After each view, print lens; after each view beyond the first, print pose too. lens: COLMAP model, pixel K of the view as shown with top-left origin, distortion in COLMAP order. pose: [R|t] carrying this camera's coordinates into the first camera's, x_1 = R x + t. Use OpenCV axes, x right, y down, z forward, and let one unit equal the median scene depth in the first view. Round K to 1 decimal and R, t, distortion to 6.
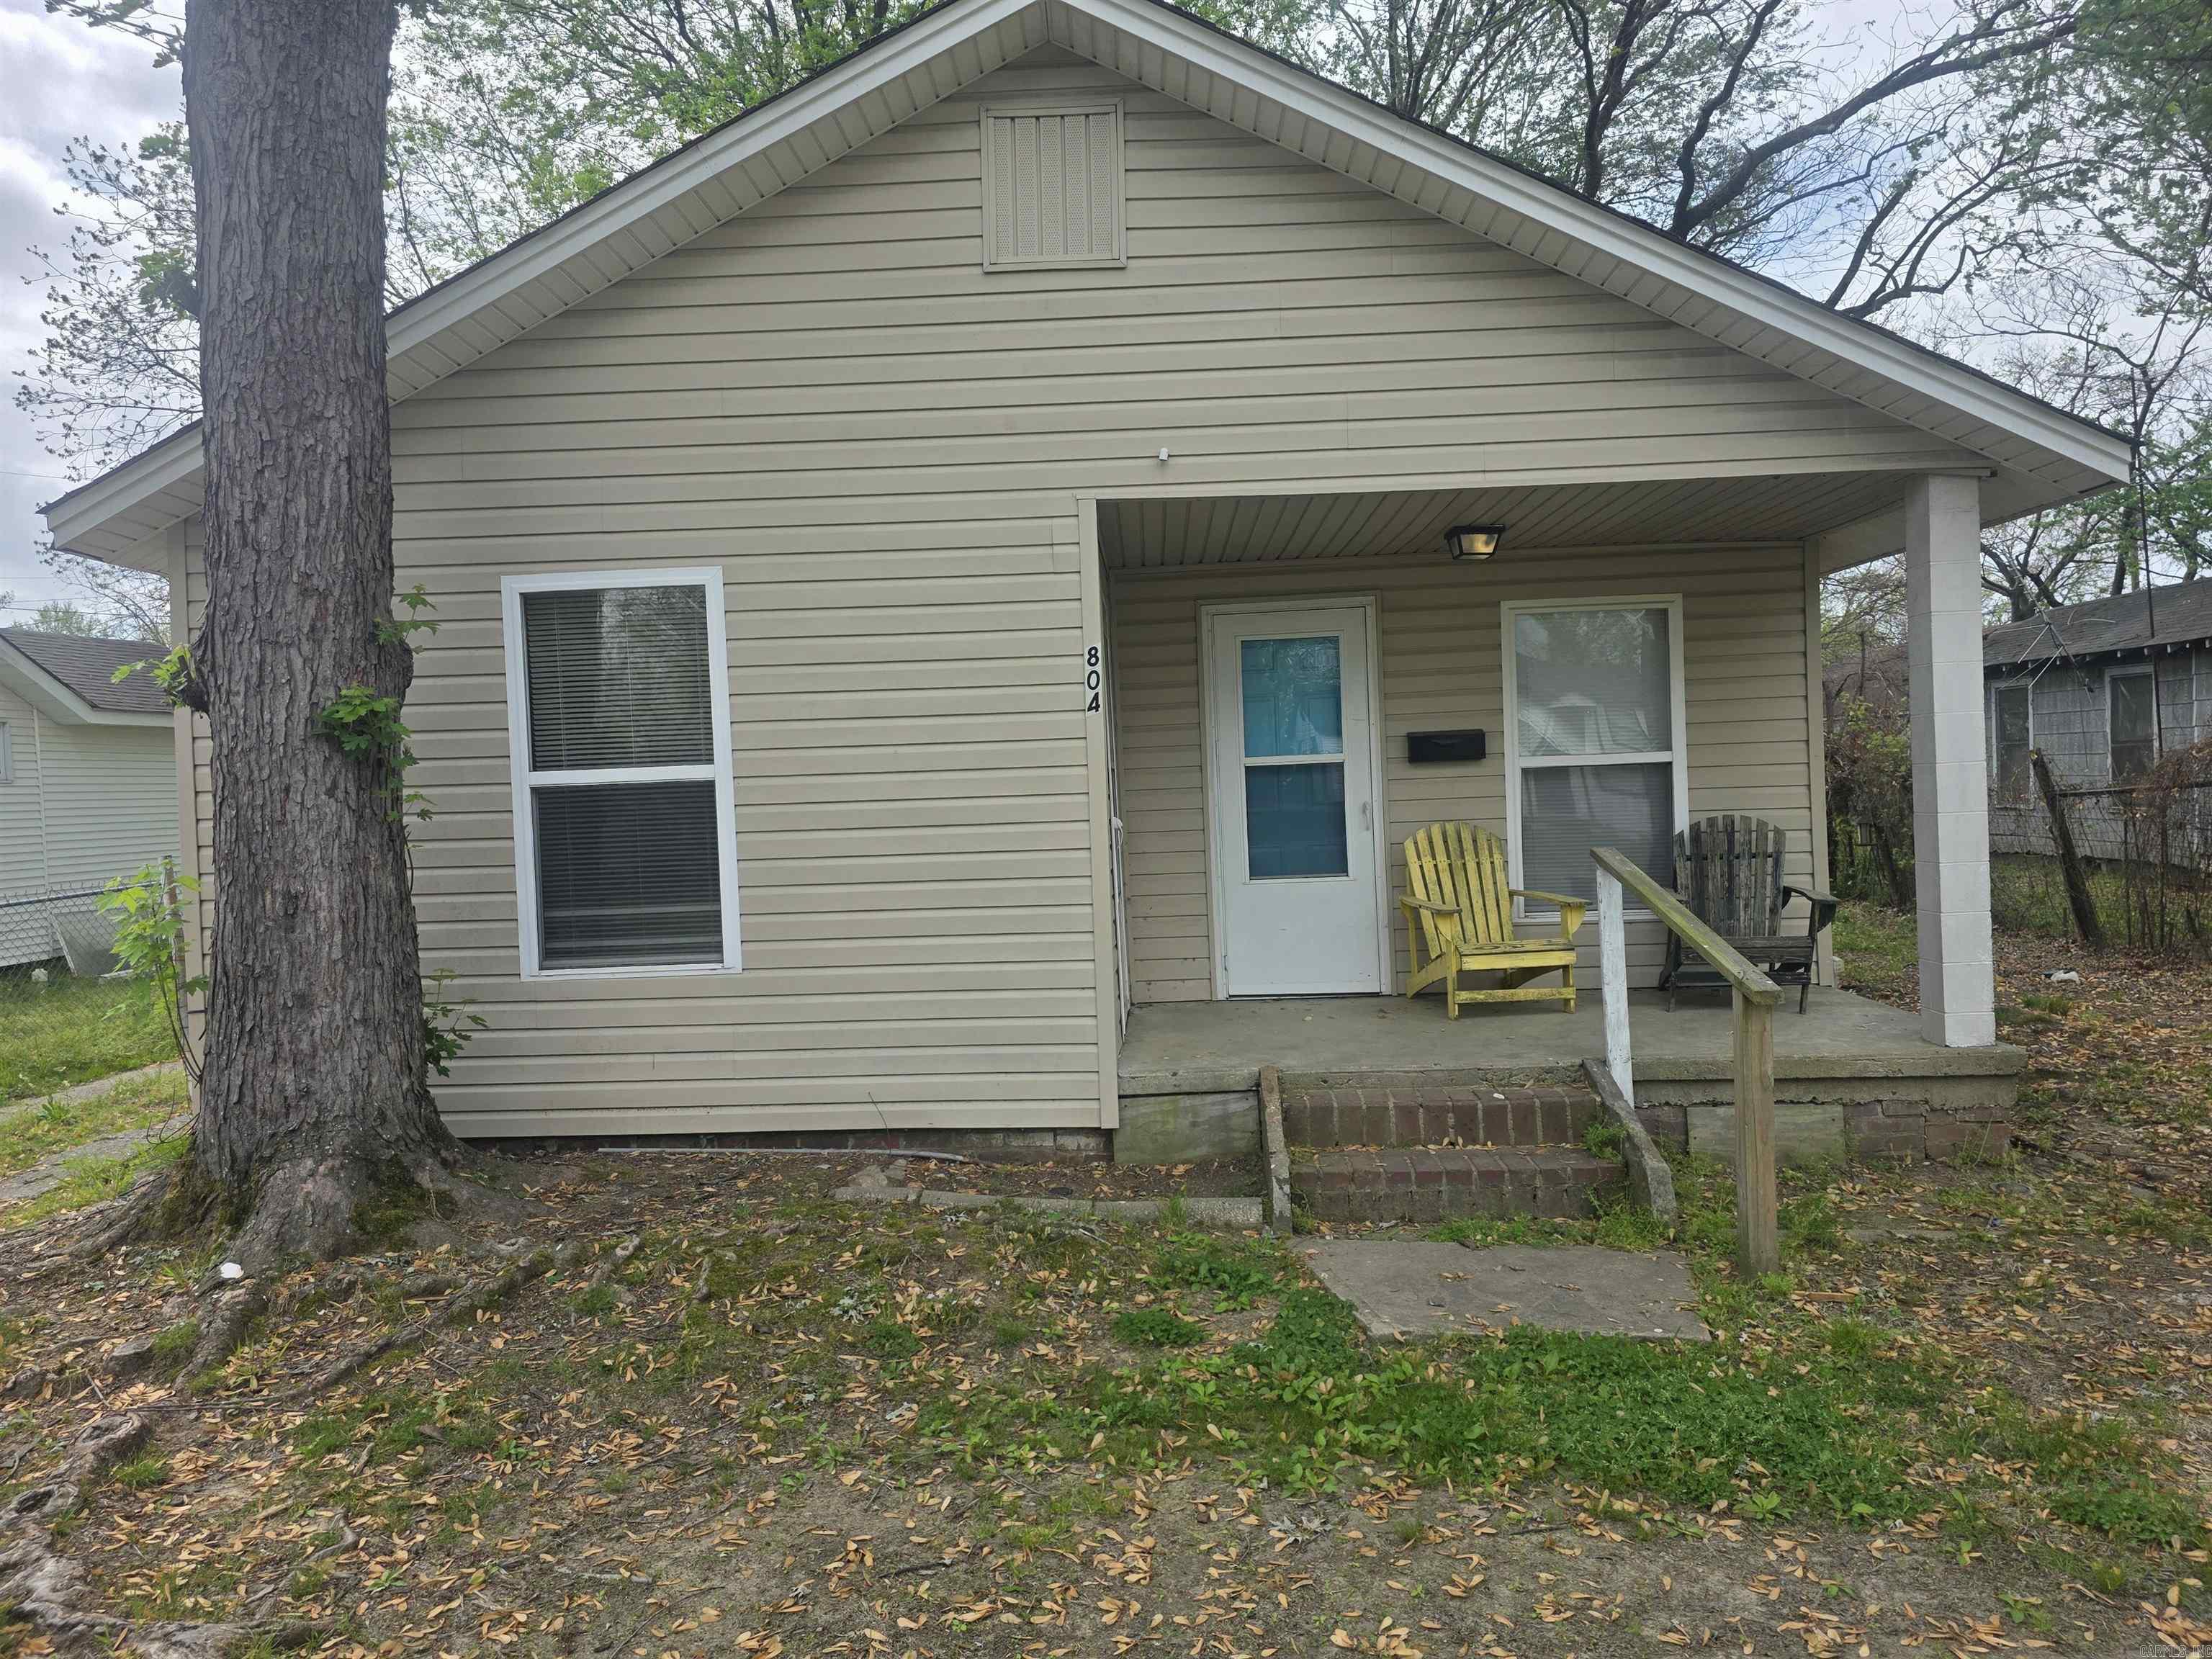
lens RADIAL K [[1488.5, 0, 1102.7], [0, 1488.5, 810.3], [0, 0, 1]] dist [0.045286, -0.038654]
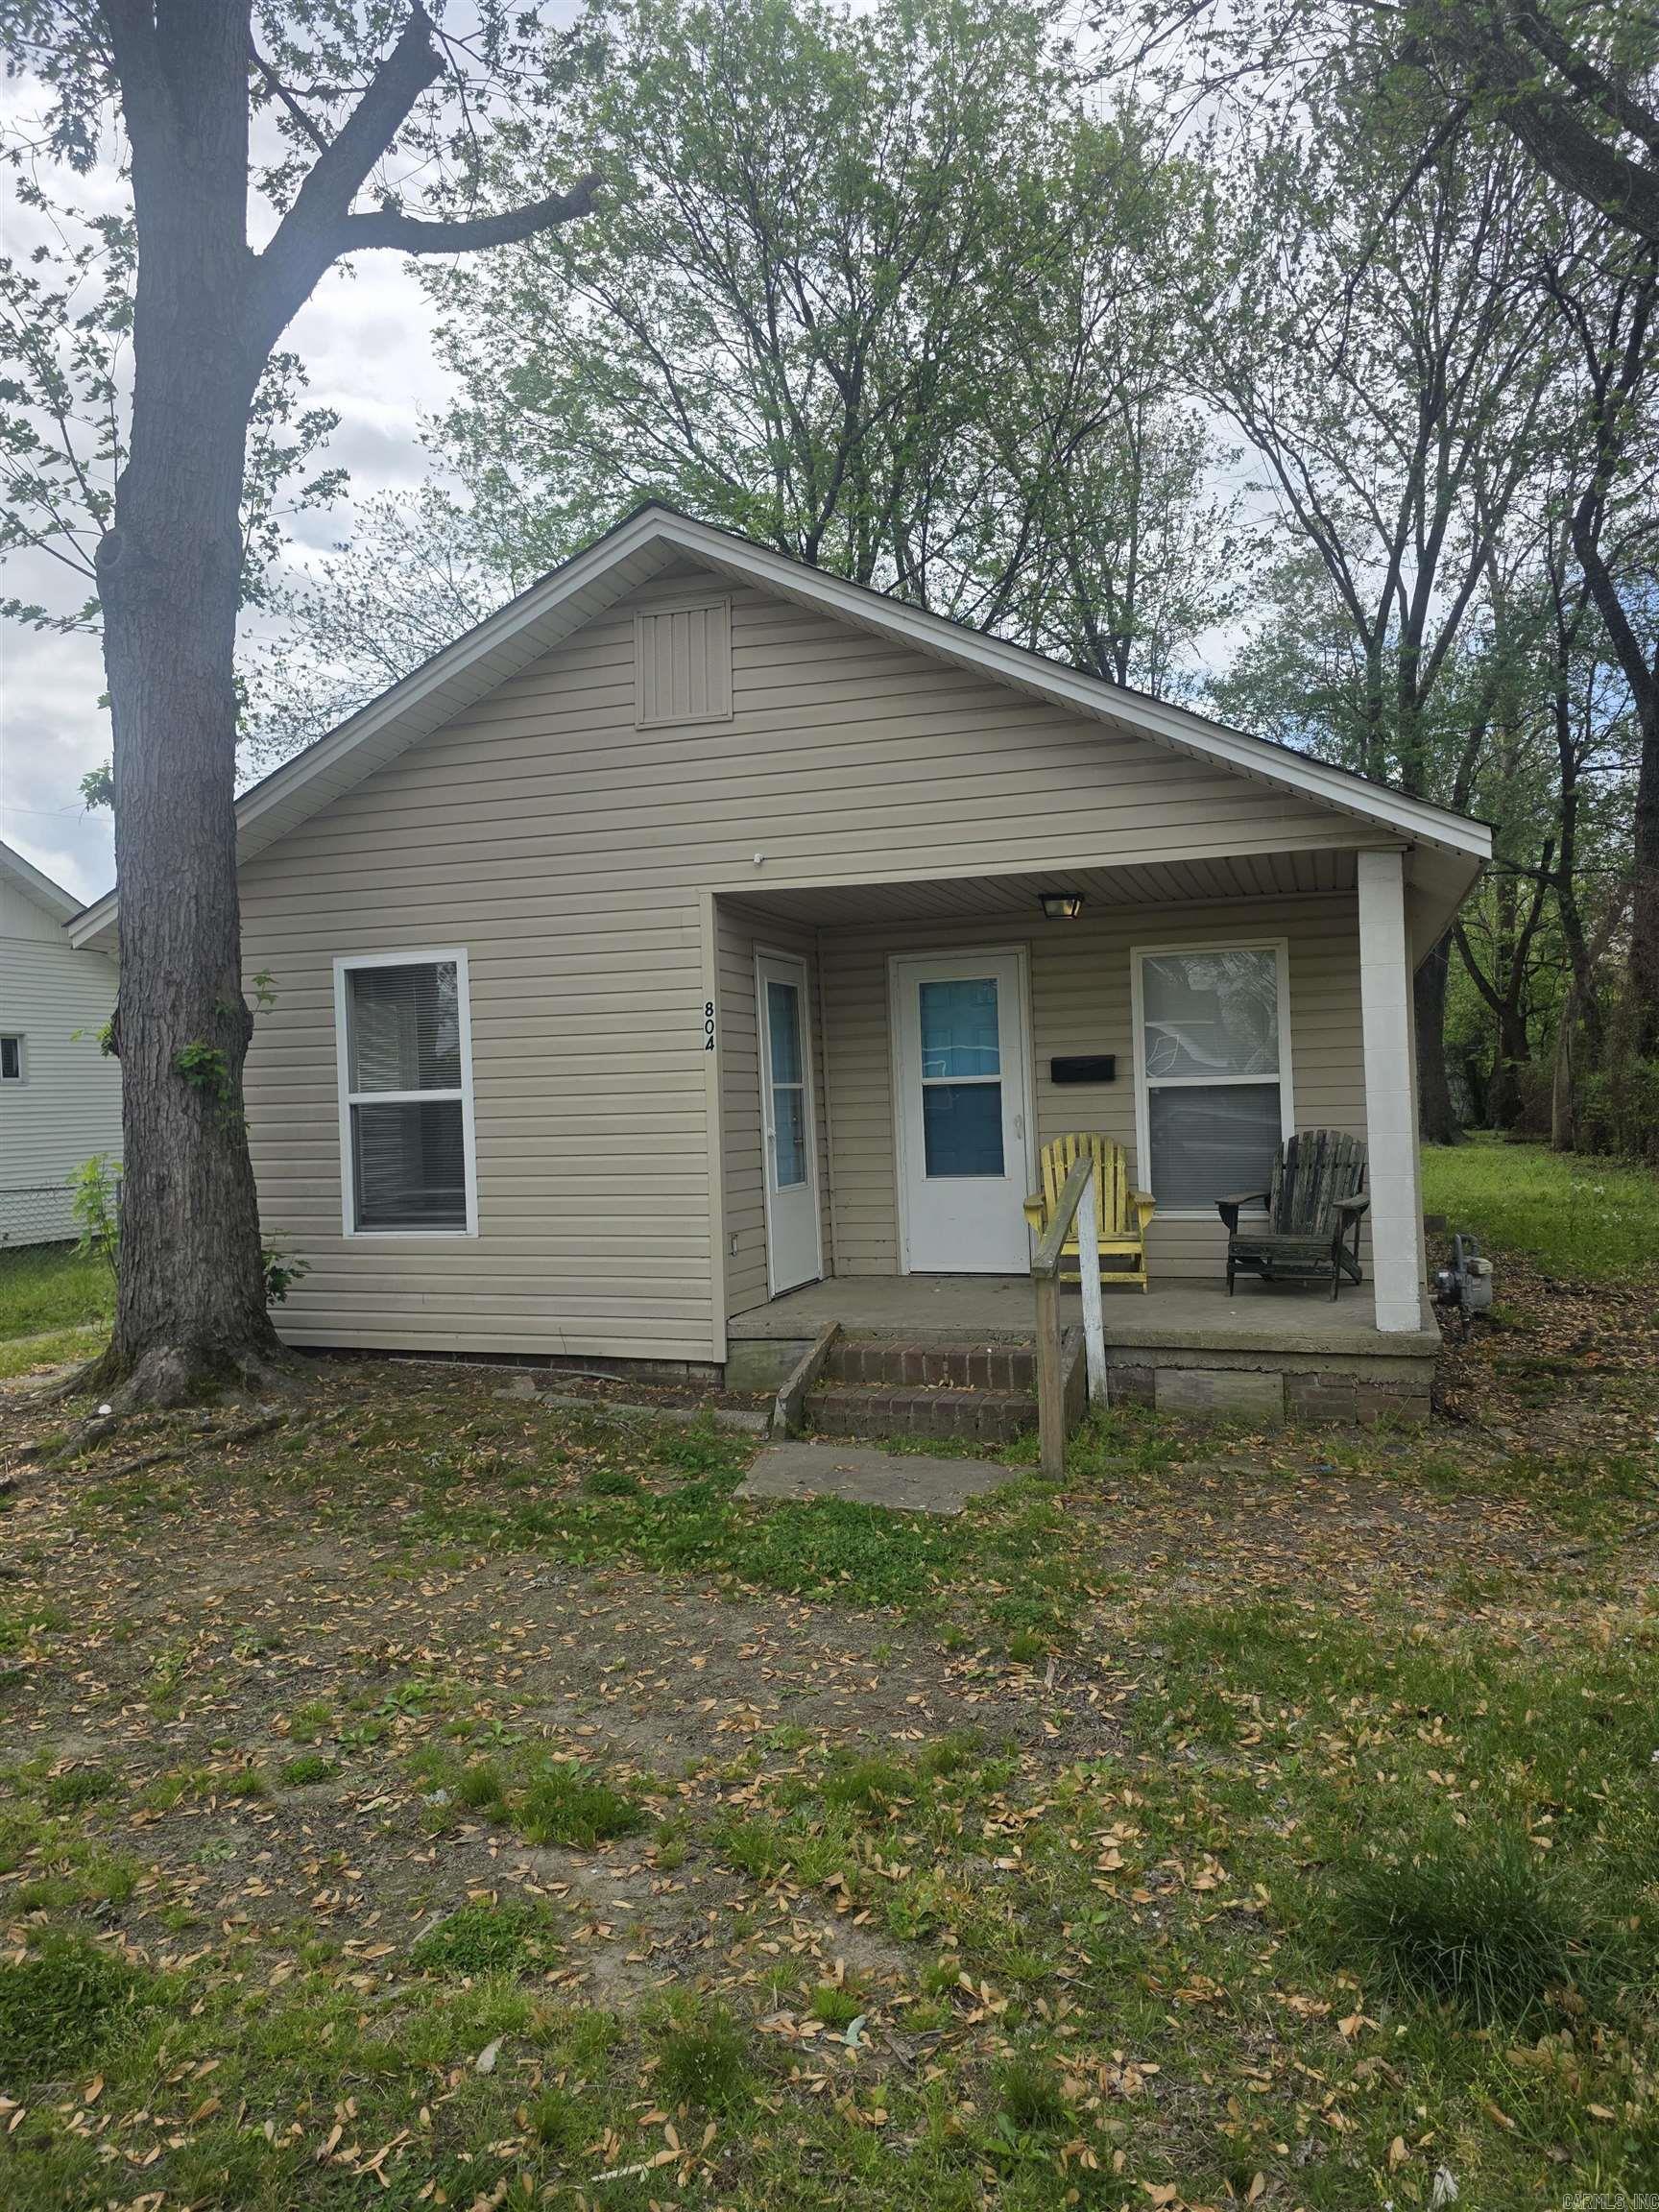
lens RADIAL K [[1488.5, 0, 851.6], [0, 1488.5, 1087.8], [0, 0, 1]] dist [0.045286, -0.038654]
pose [[0.961899, 0.003226, -0.273387, 0.487187], [-0.005235, 0.999964, -0.006618, -0.024920], [0.273356, 0.007797, 0.961881, -0.257007]]
